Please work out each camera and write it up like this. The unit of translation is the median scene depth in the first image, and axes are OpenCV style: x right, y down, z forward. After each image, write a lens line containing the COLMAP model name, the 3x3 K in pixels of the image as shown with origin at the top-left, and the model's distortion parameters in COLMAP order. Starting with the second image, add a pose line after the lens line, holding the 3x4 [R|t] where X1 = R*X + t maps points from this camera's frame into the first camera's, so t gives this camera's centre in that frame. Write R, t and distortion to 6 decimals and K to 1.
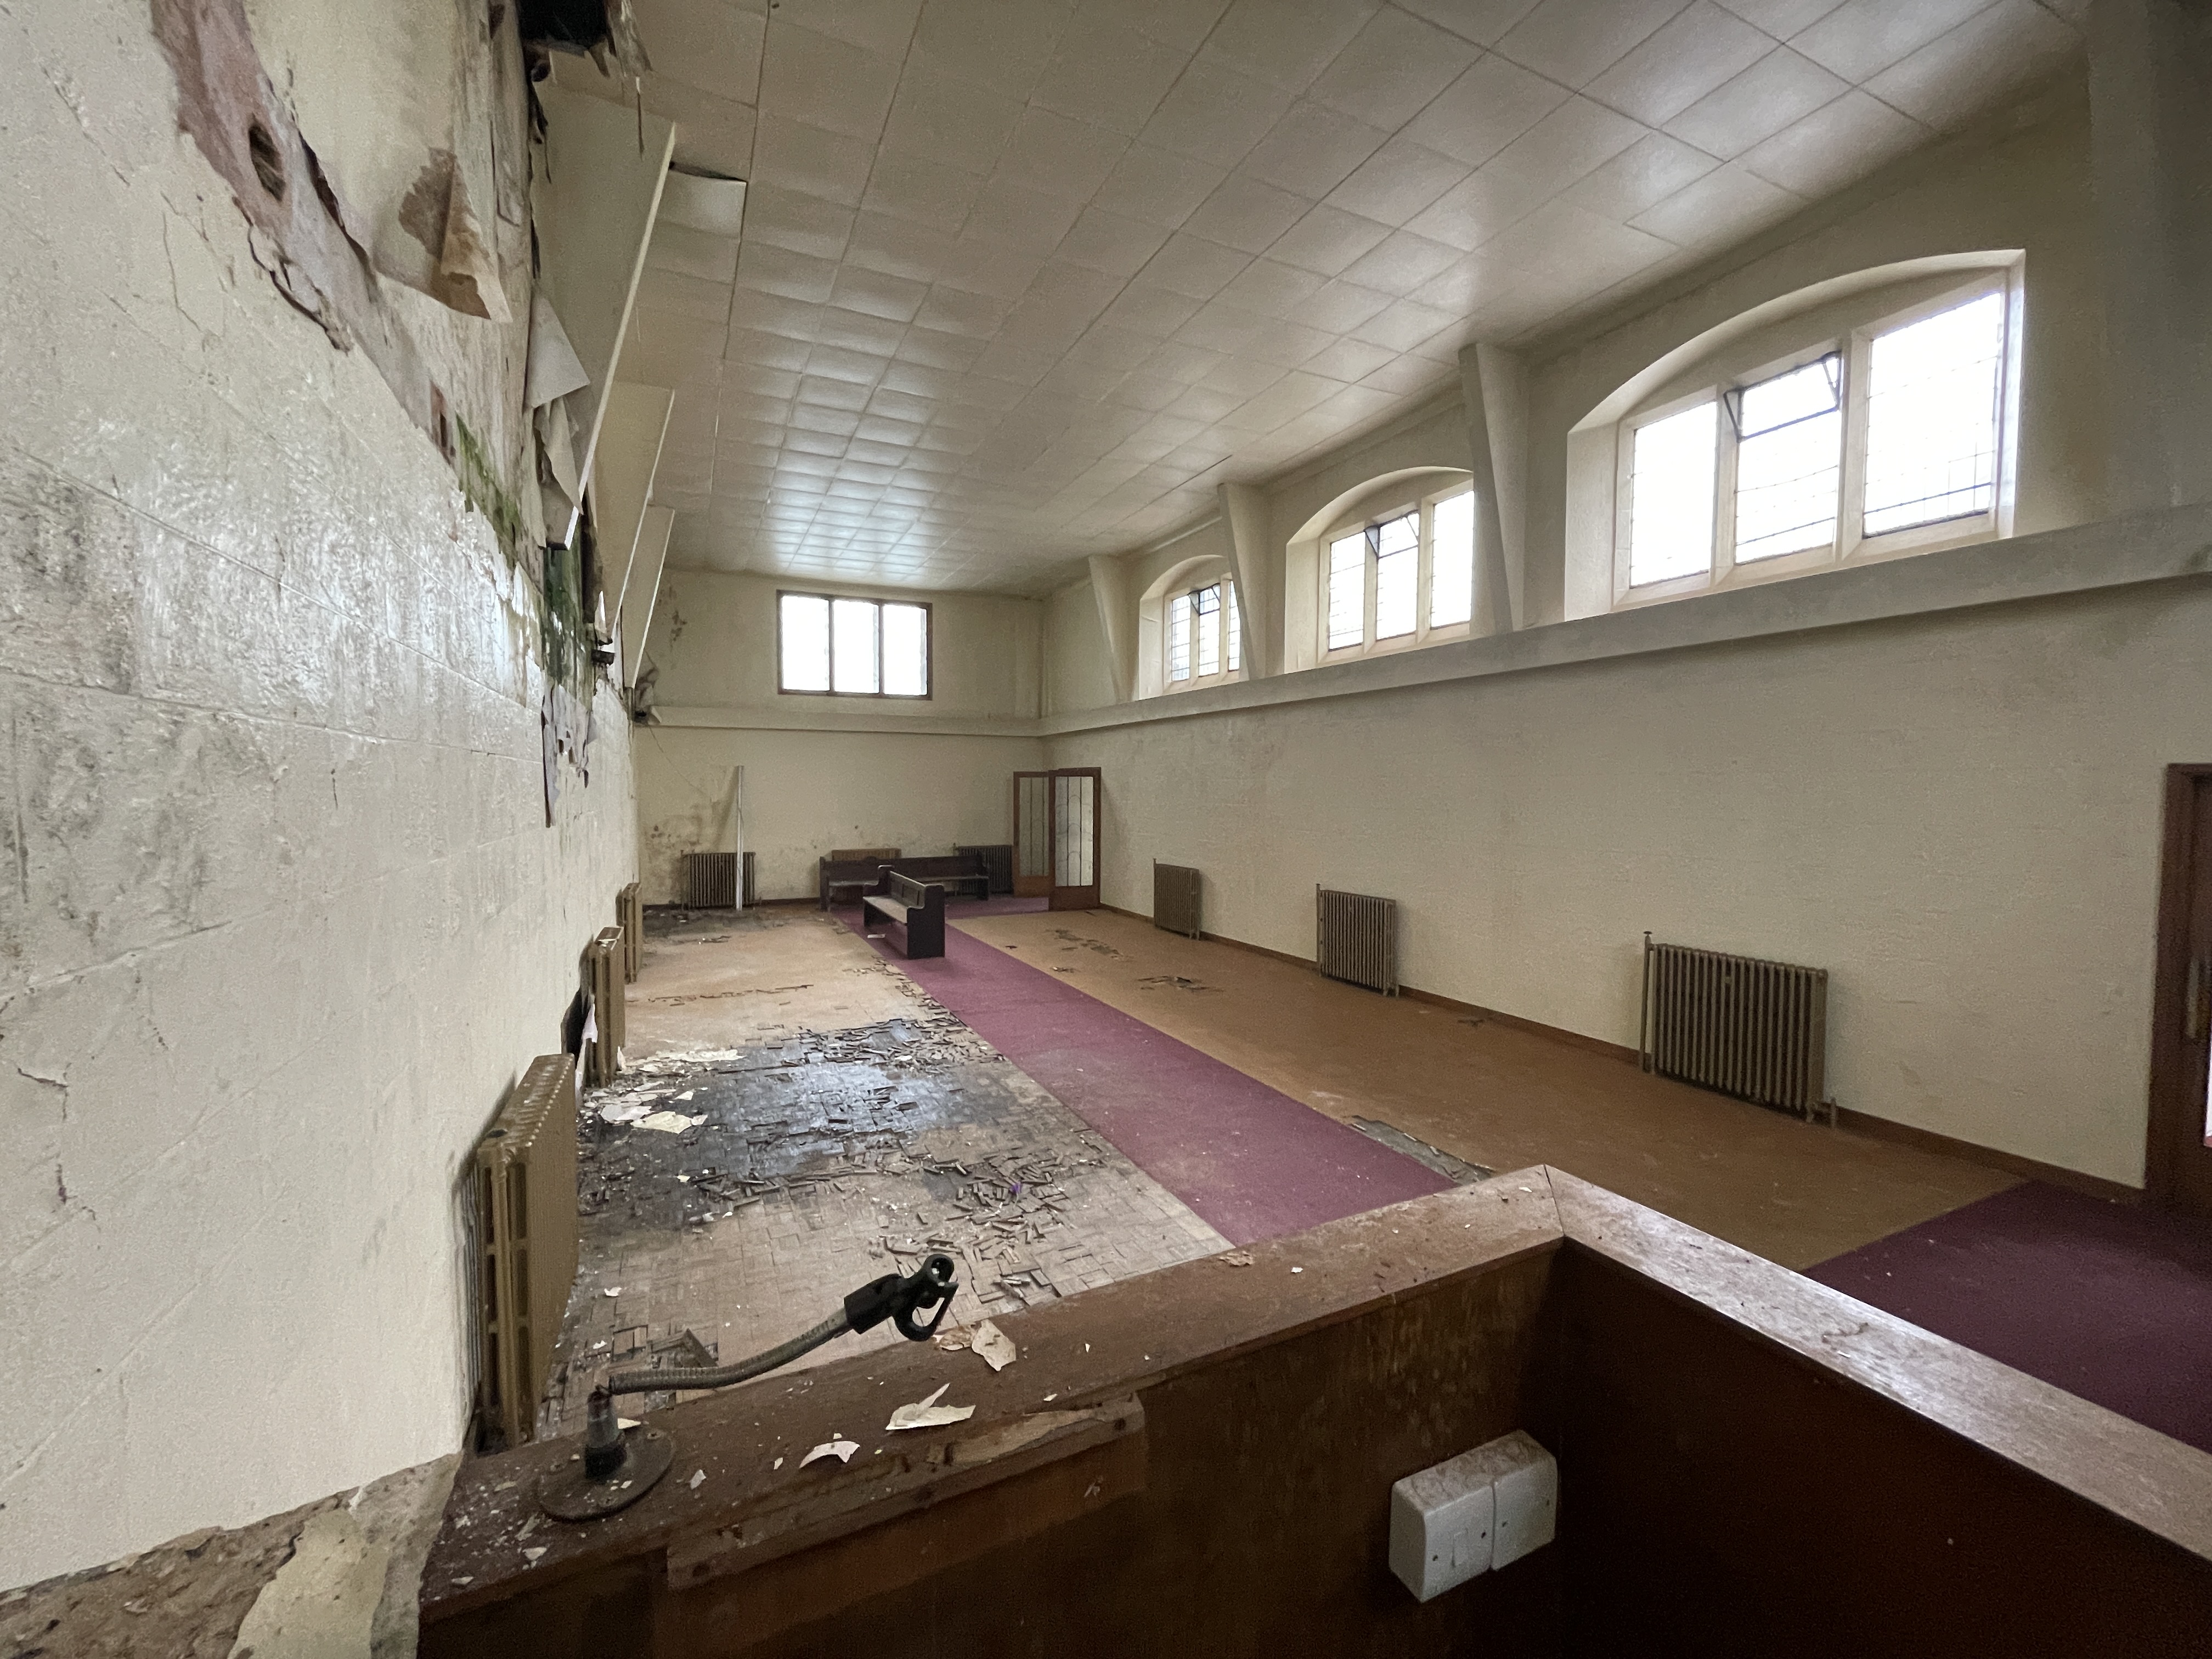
lens RADIAL K [[900.5, 0, 1107.2], [0, 900.5, 824.1], [0, 0, 1]] dist [-0.001132, -0.000030]
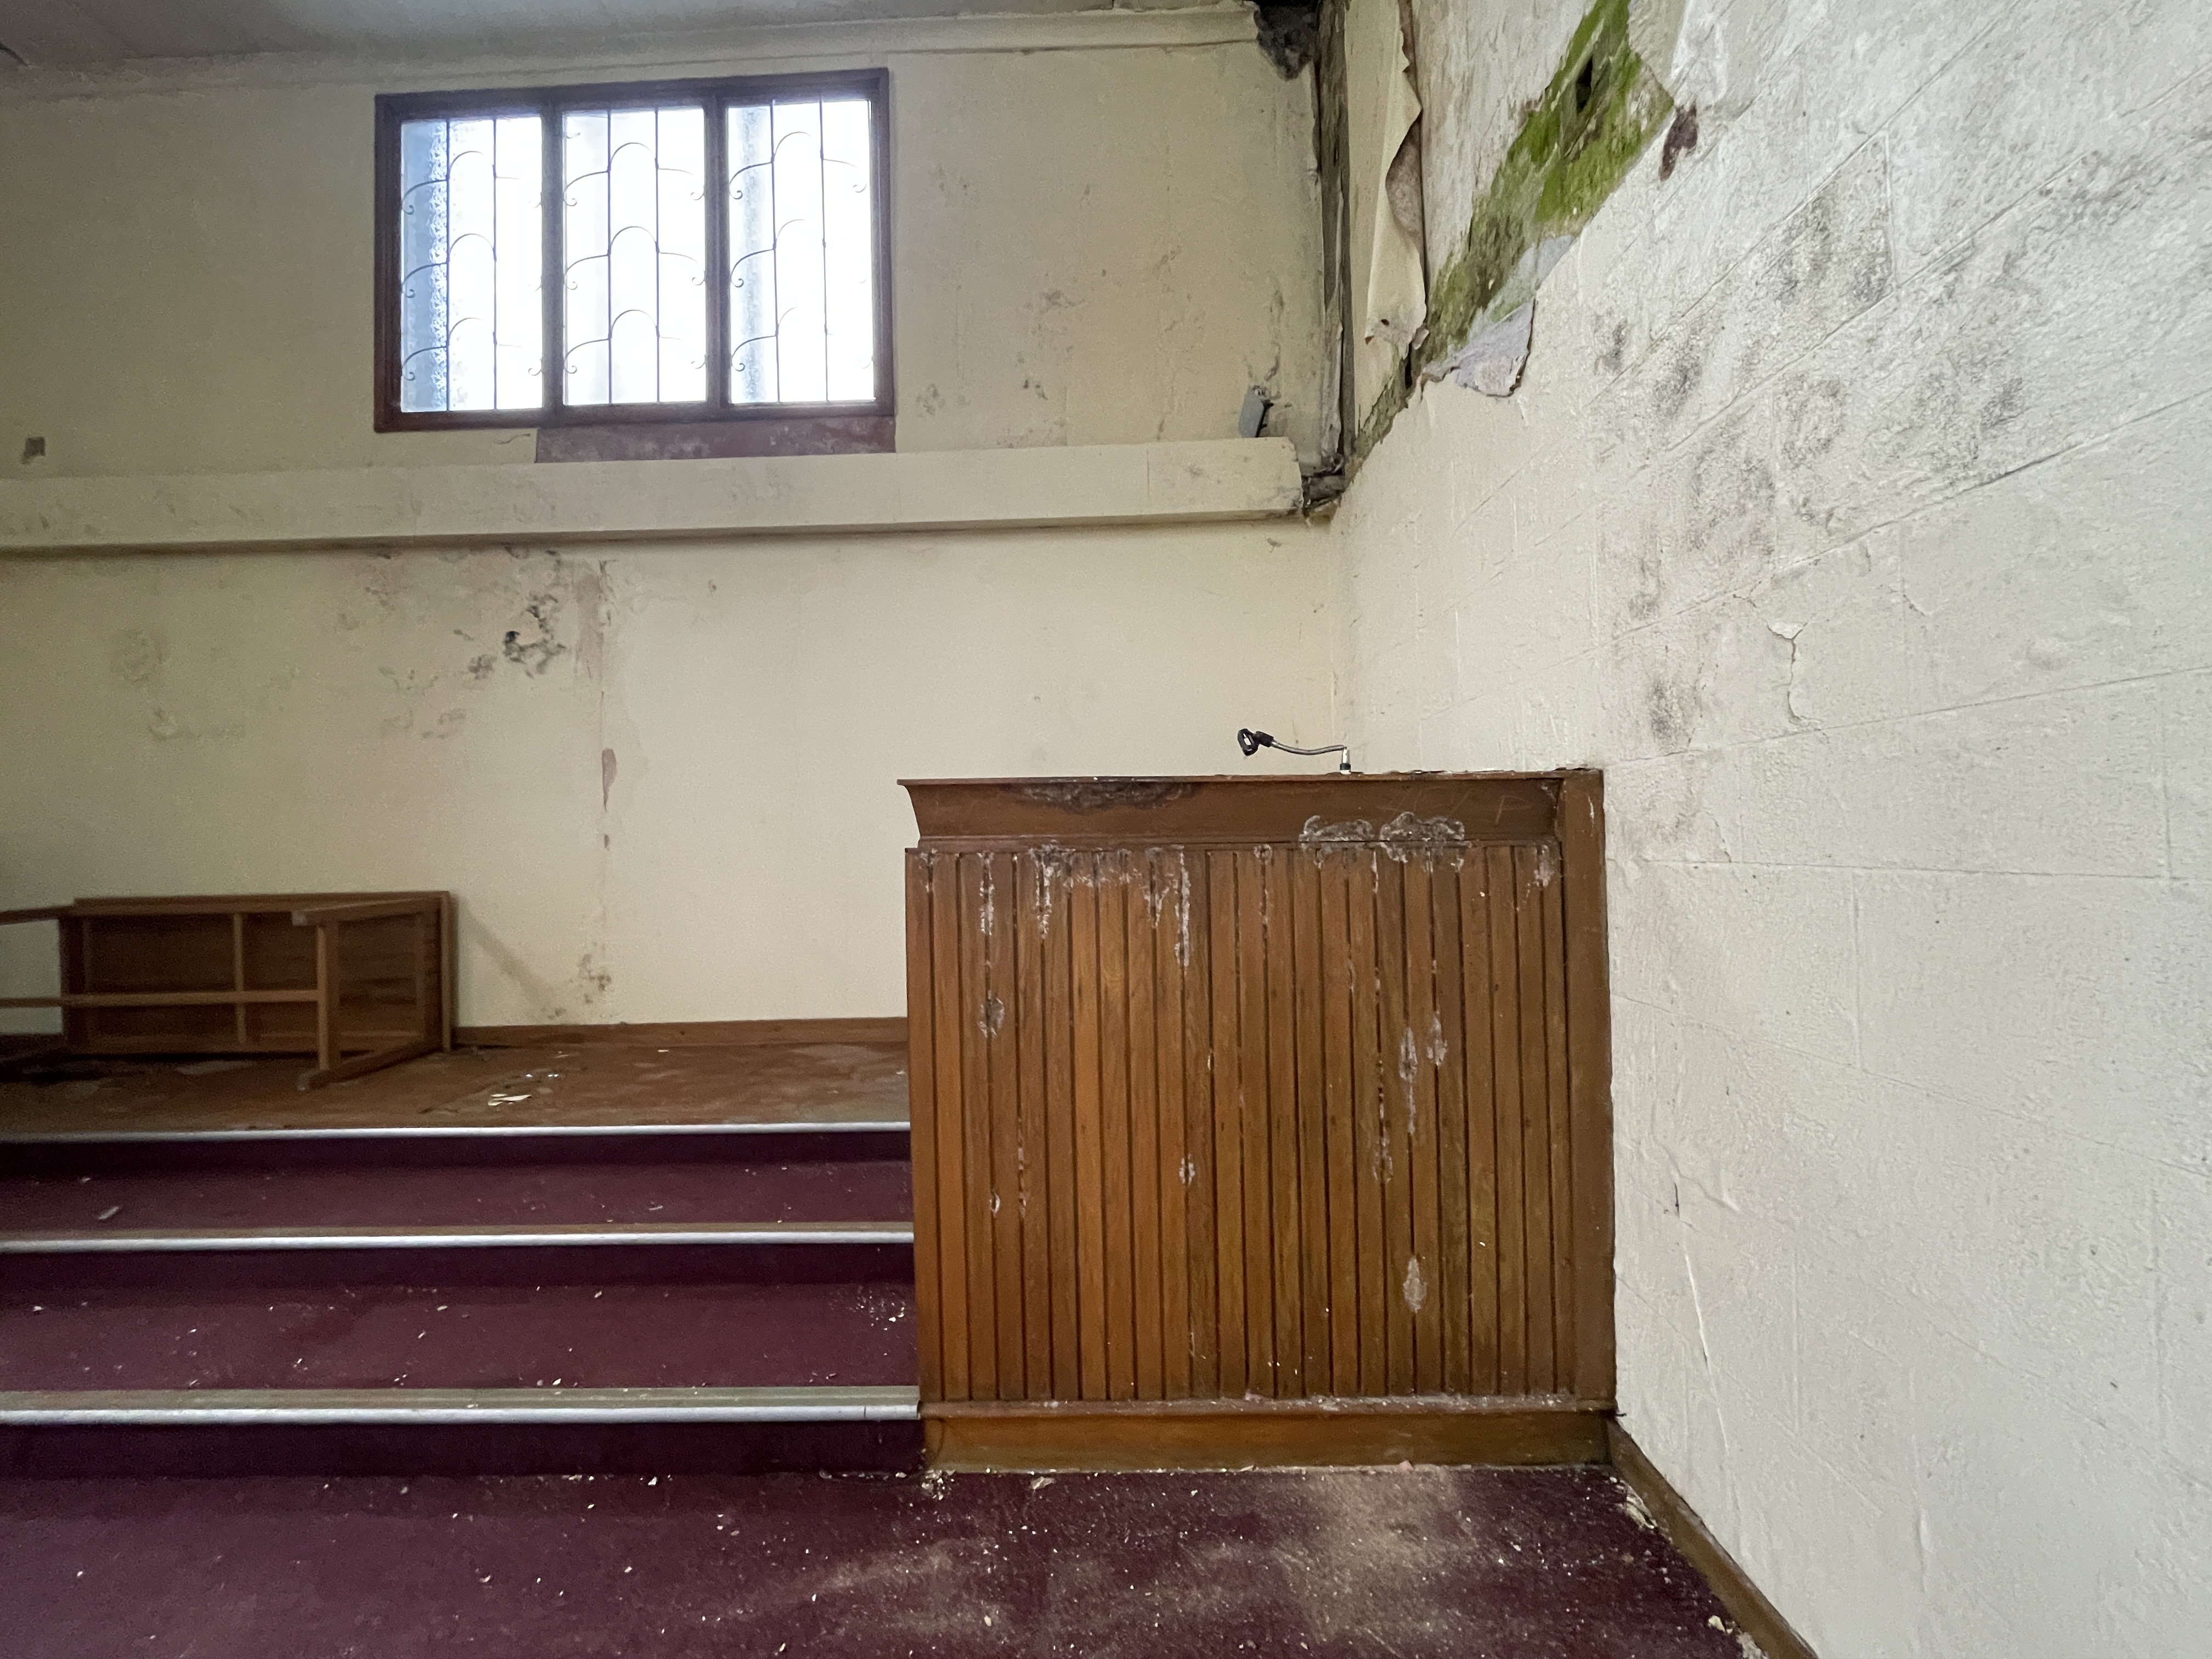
lens RADIAL K [[900.5, 0, 1102.7], [0, 900.5, 826.4], [0, 0, 1]] dist [-0.001132, -0.000030]
pose [[-0.896514, 0.024749, 0.442323, -0.052368], [0.036532, 0.999168, 0.018138, 0.034965], [-0.441506, 0.032420, -0.896672, 0.186537]]
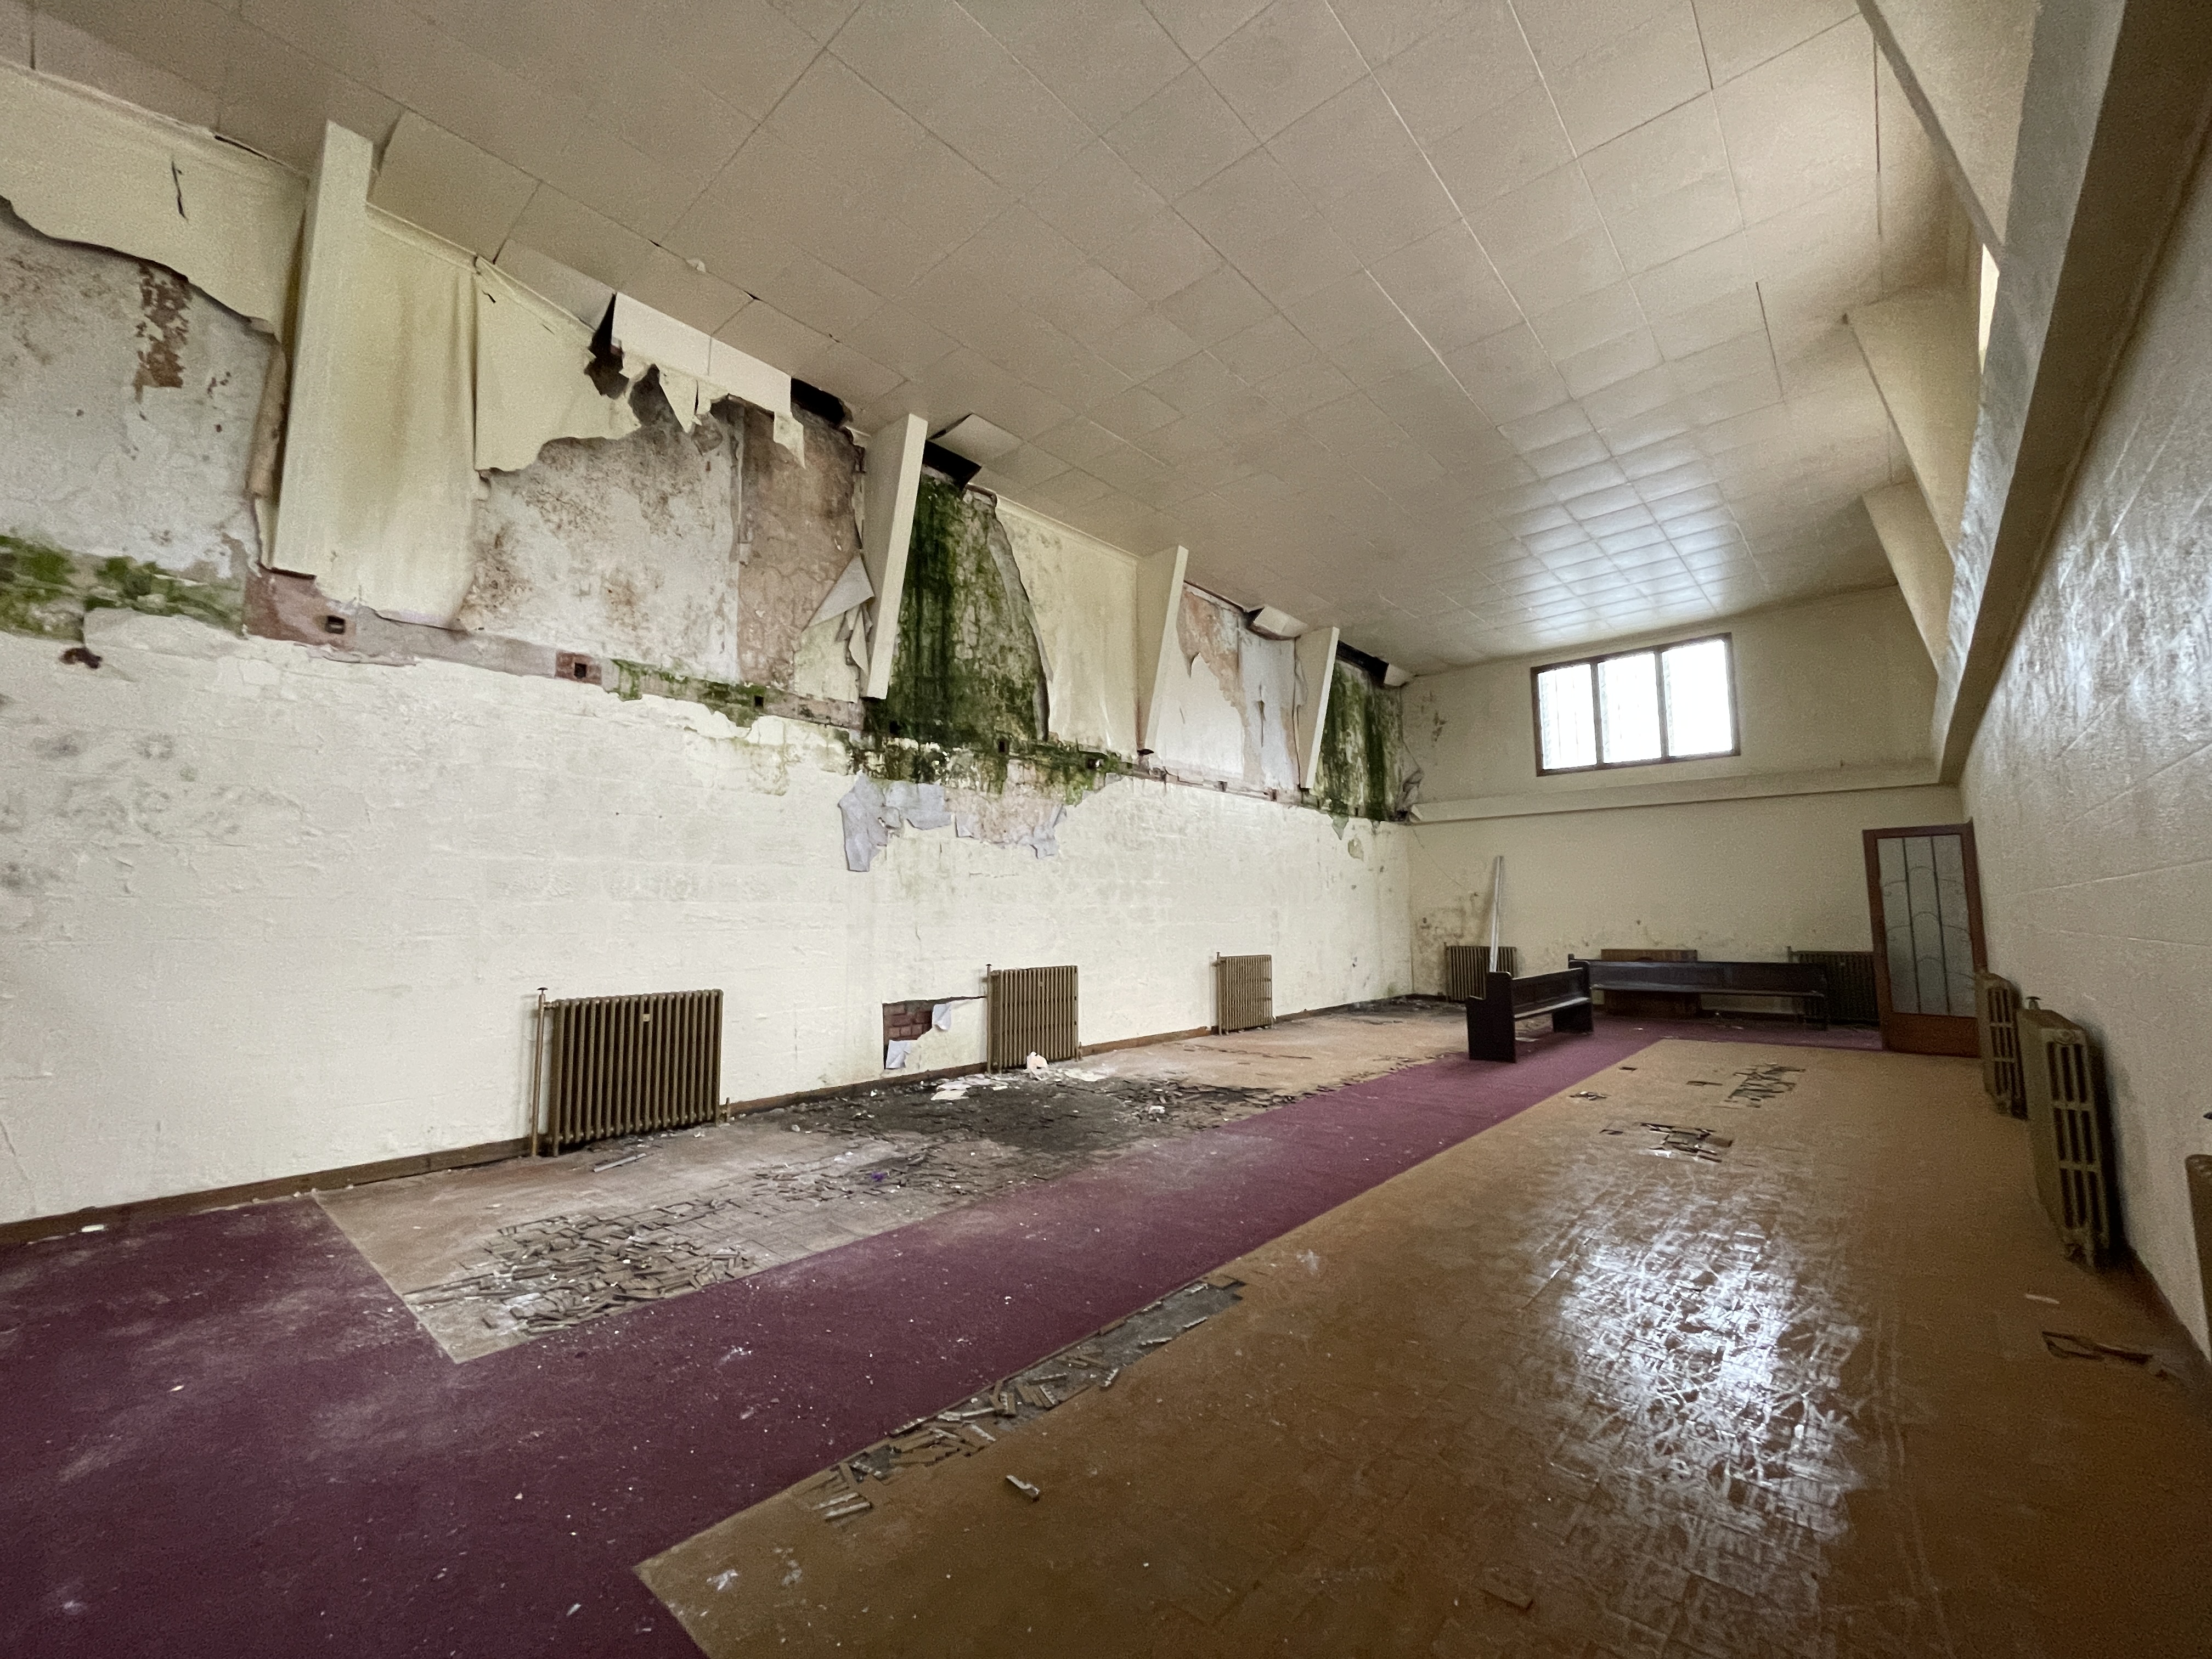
lens RADIAL K [[900.5, 0, 1105.1], [0, 900.5, 839.3], [0, 0, 1]] dist [-0.001132, -0.000030]
pose [[0.387500, -0.087054, -0.917750, 0.318668], [-0.029423, 0.993856, -0.106696, 0.032816], [0.921400, 0.068348, 0.382558, 0.247980]]
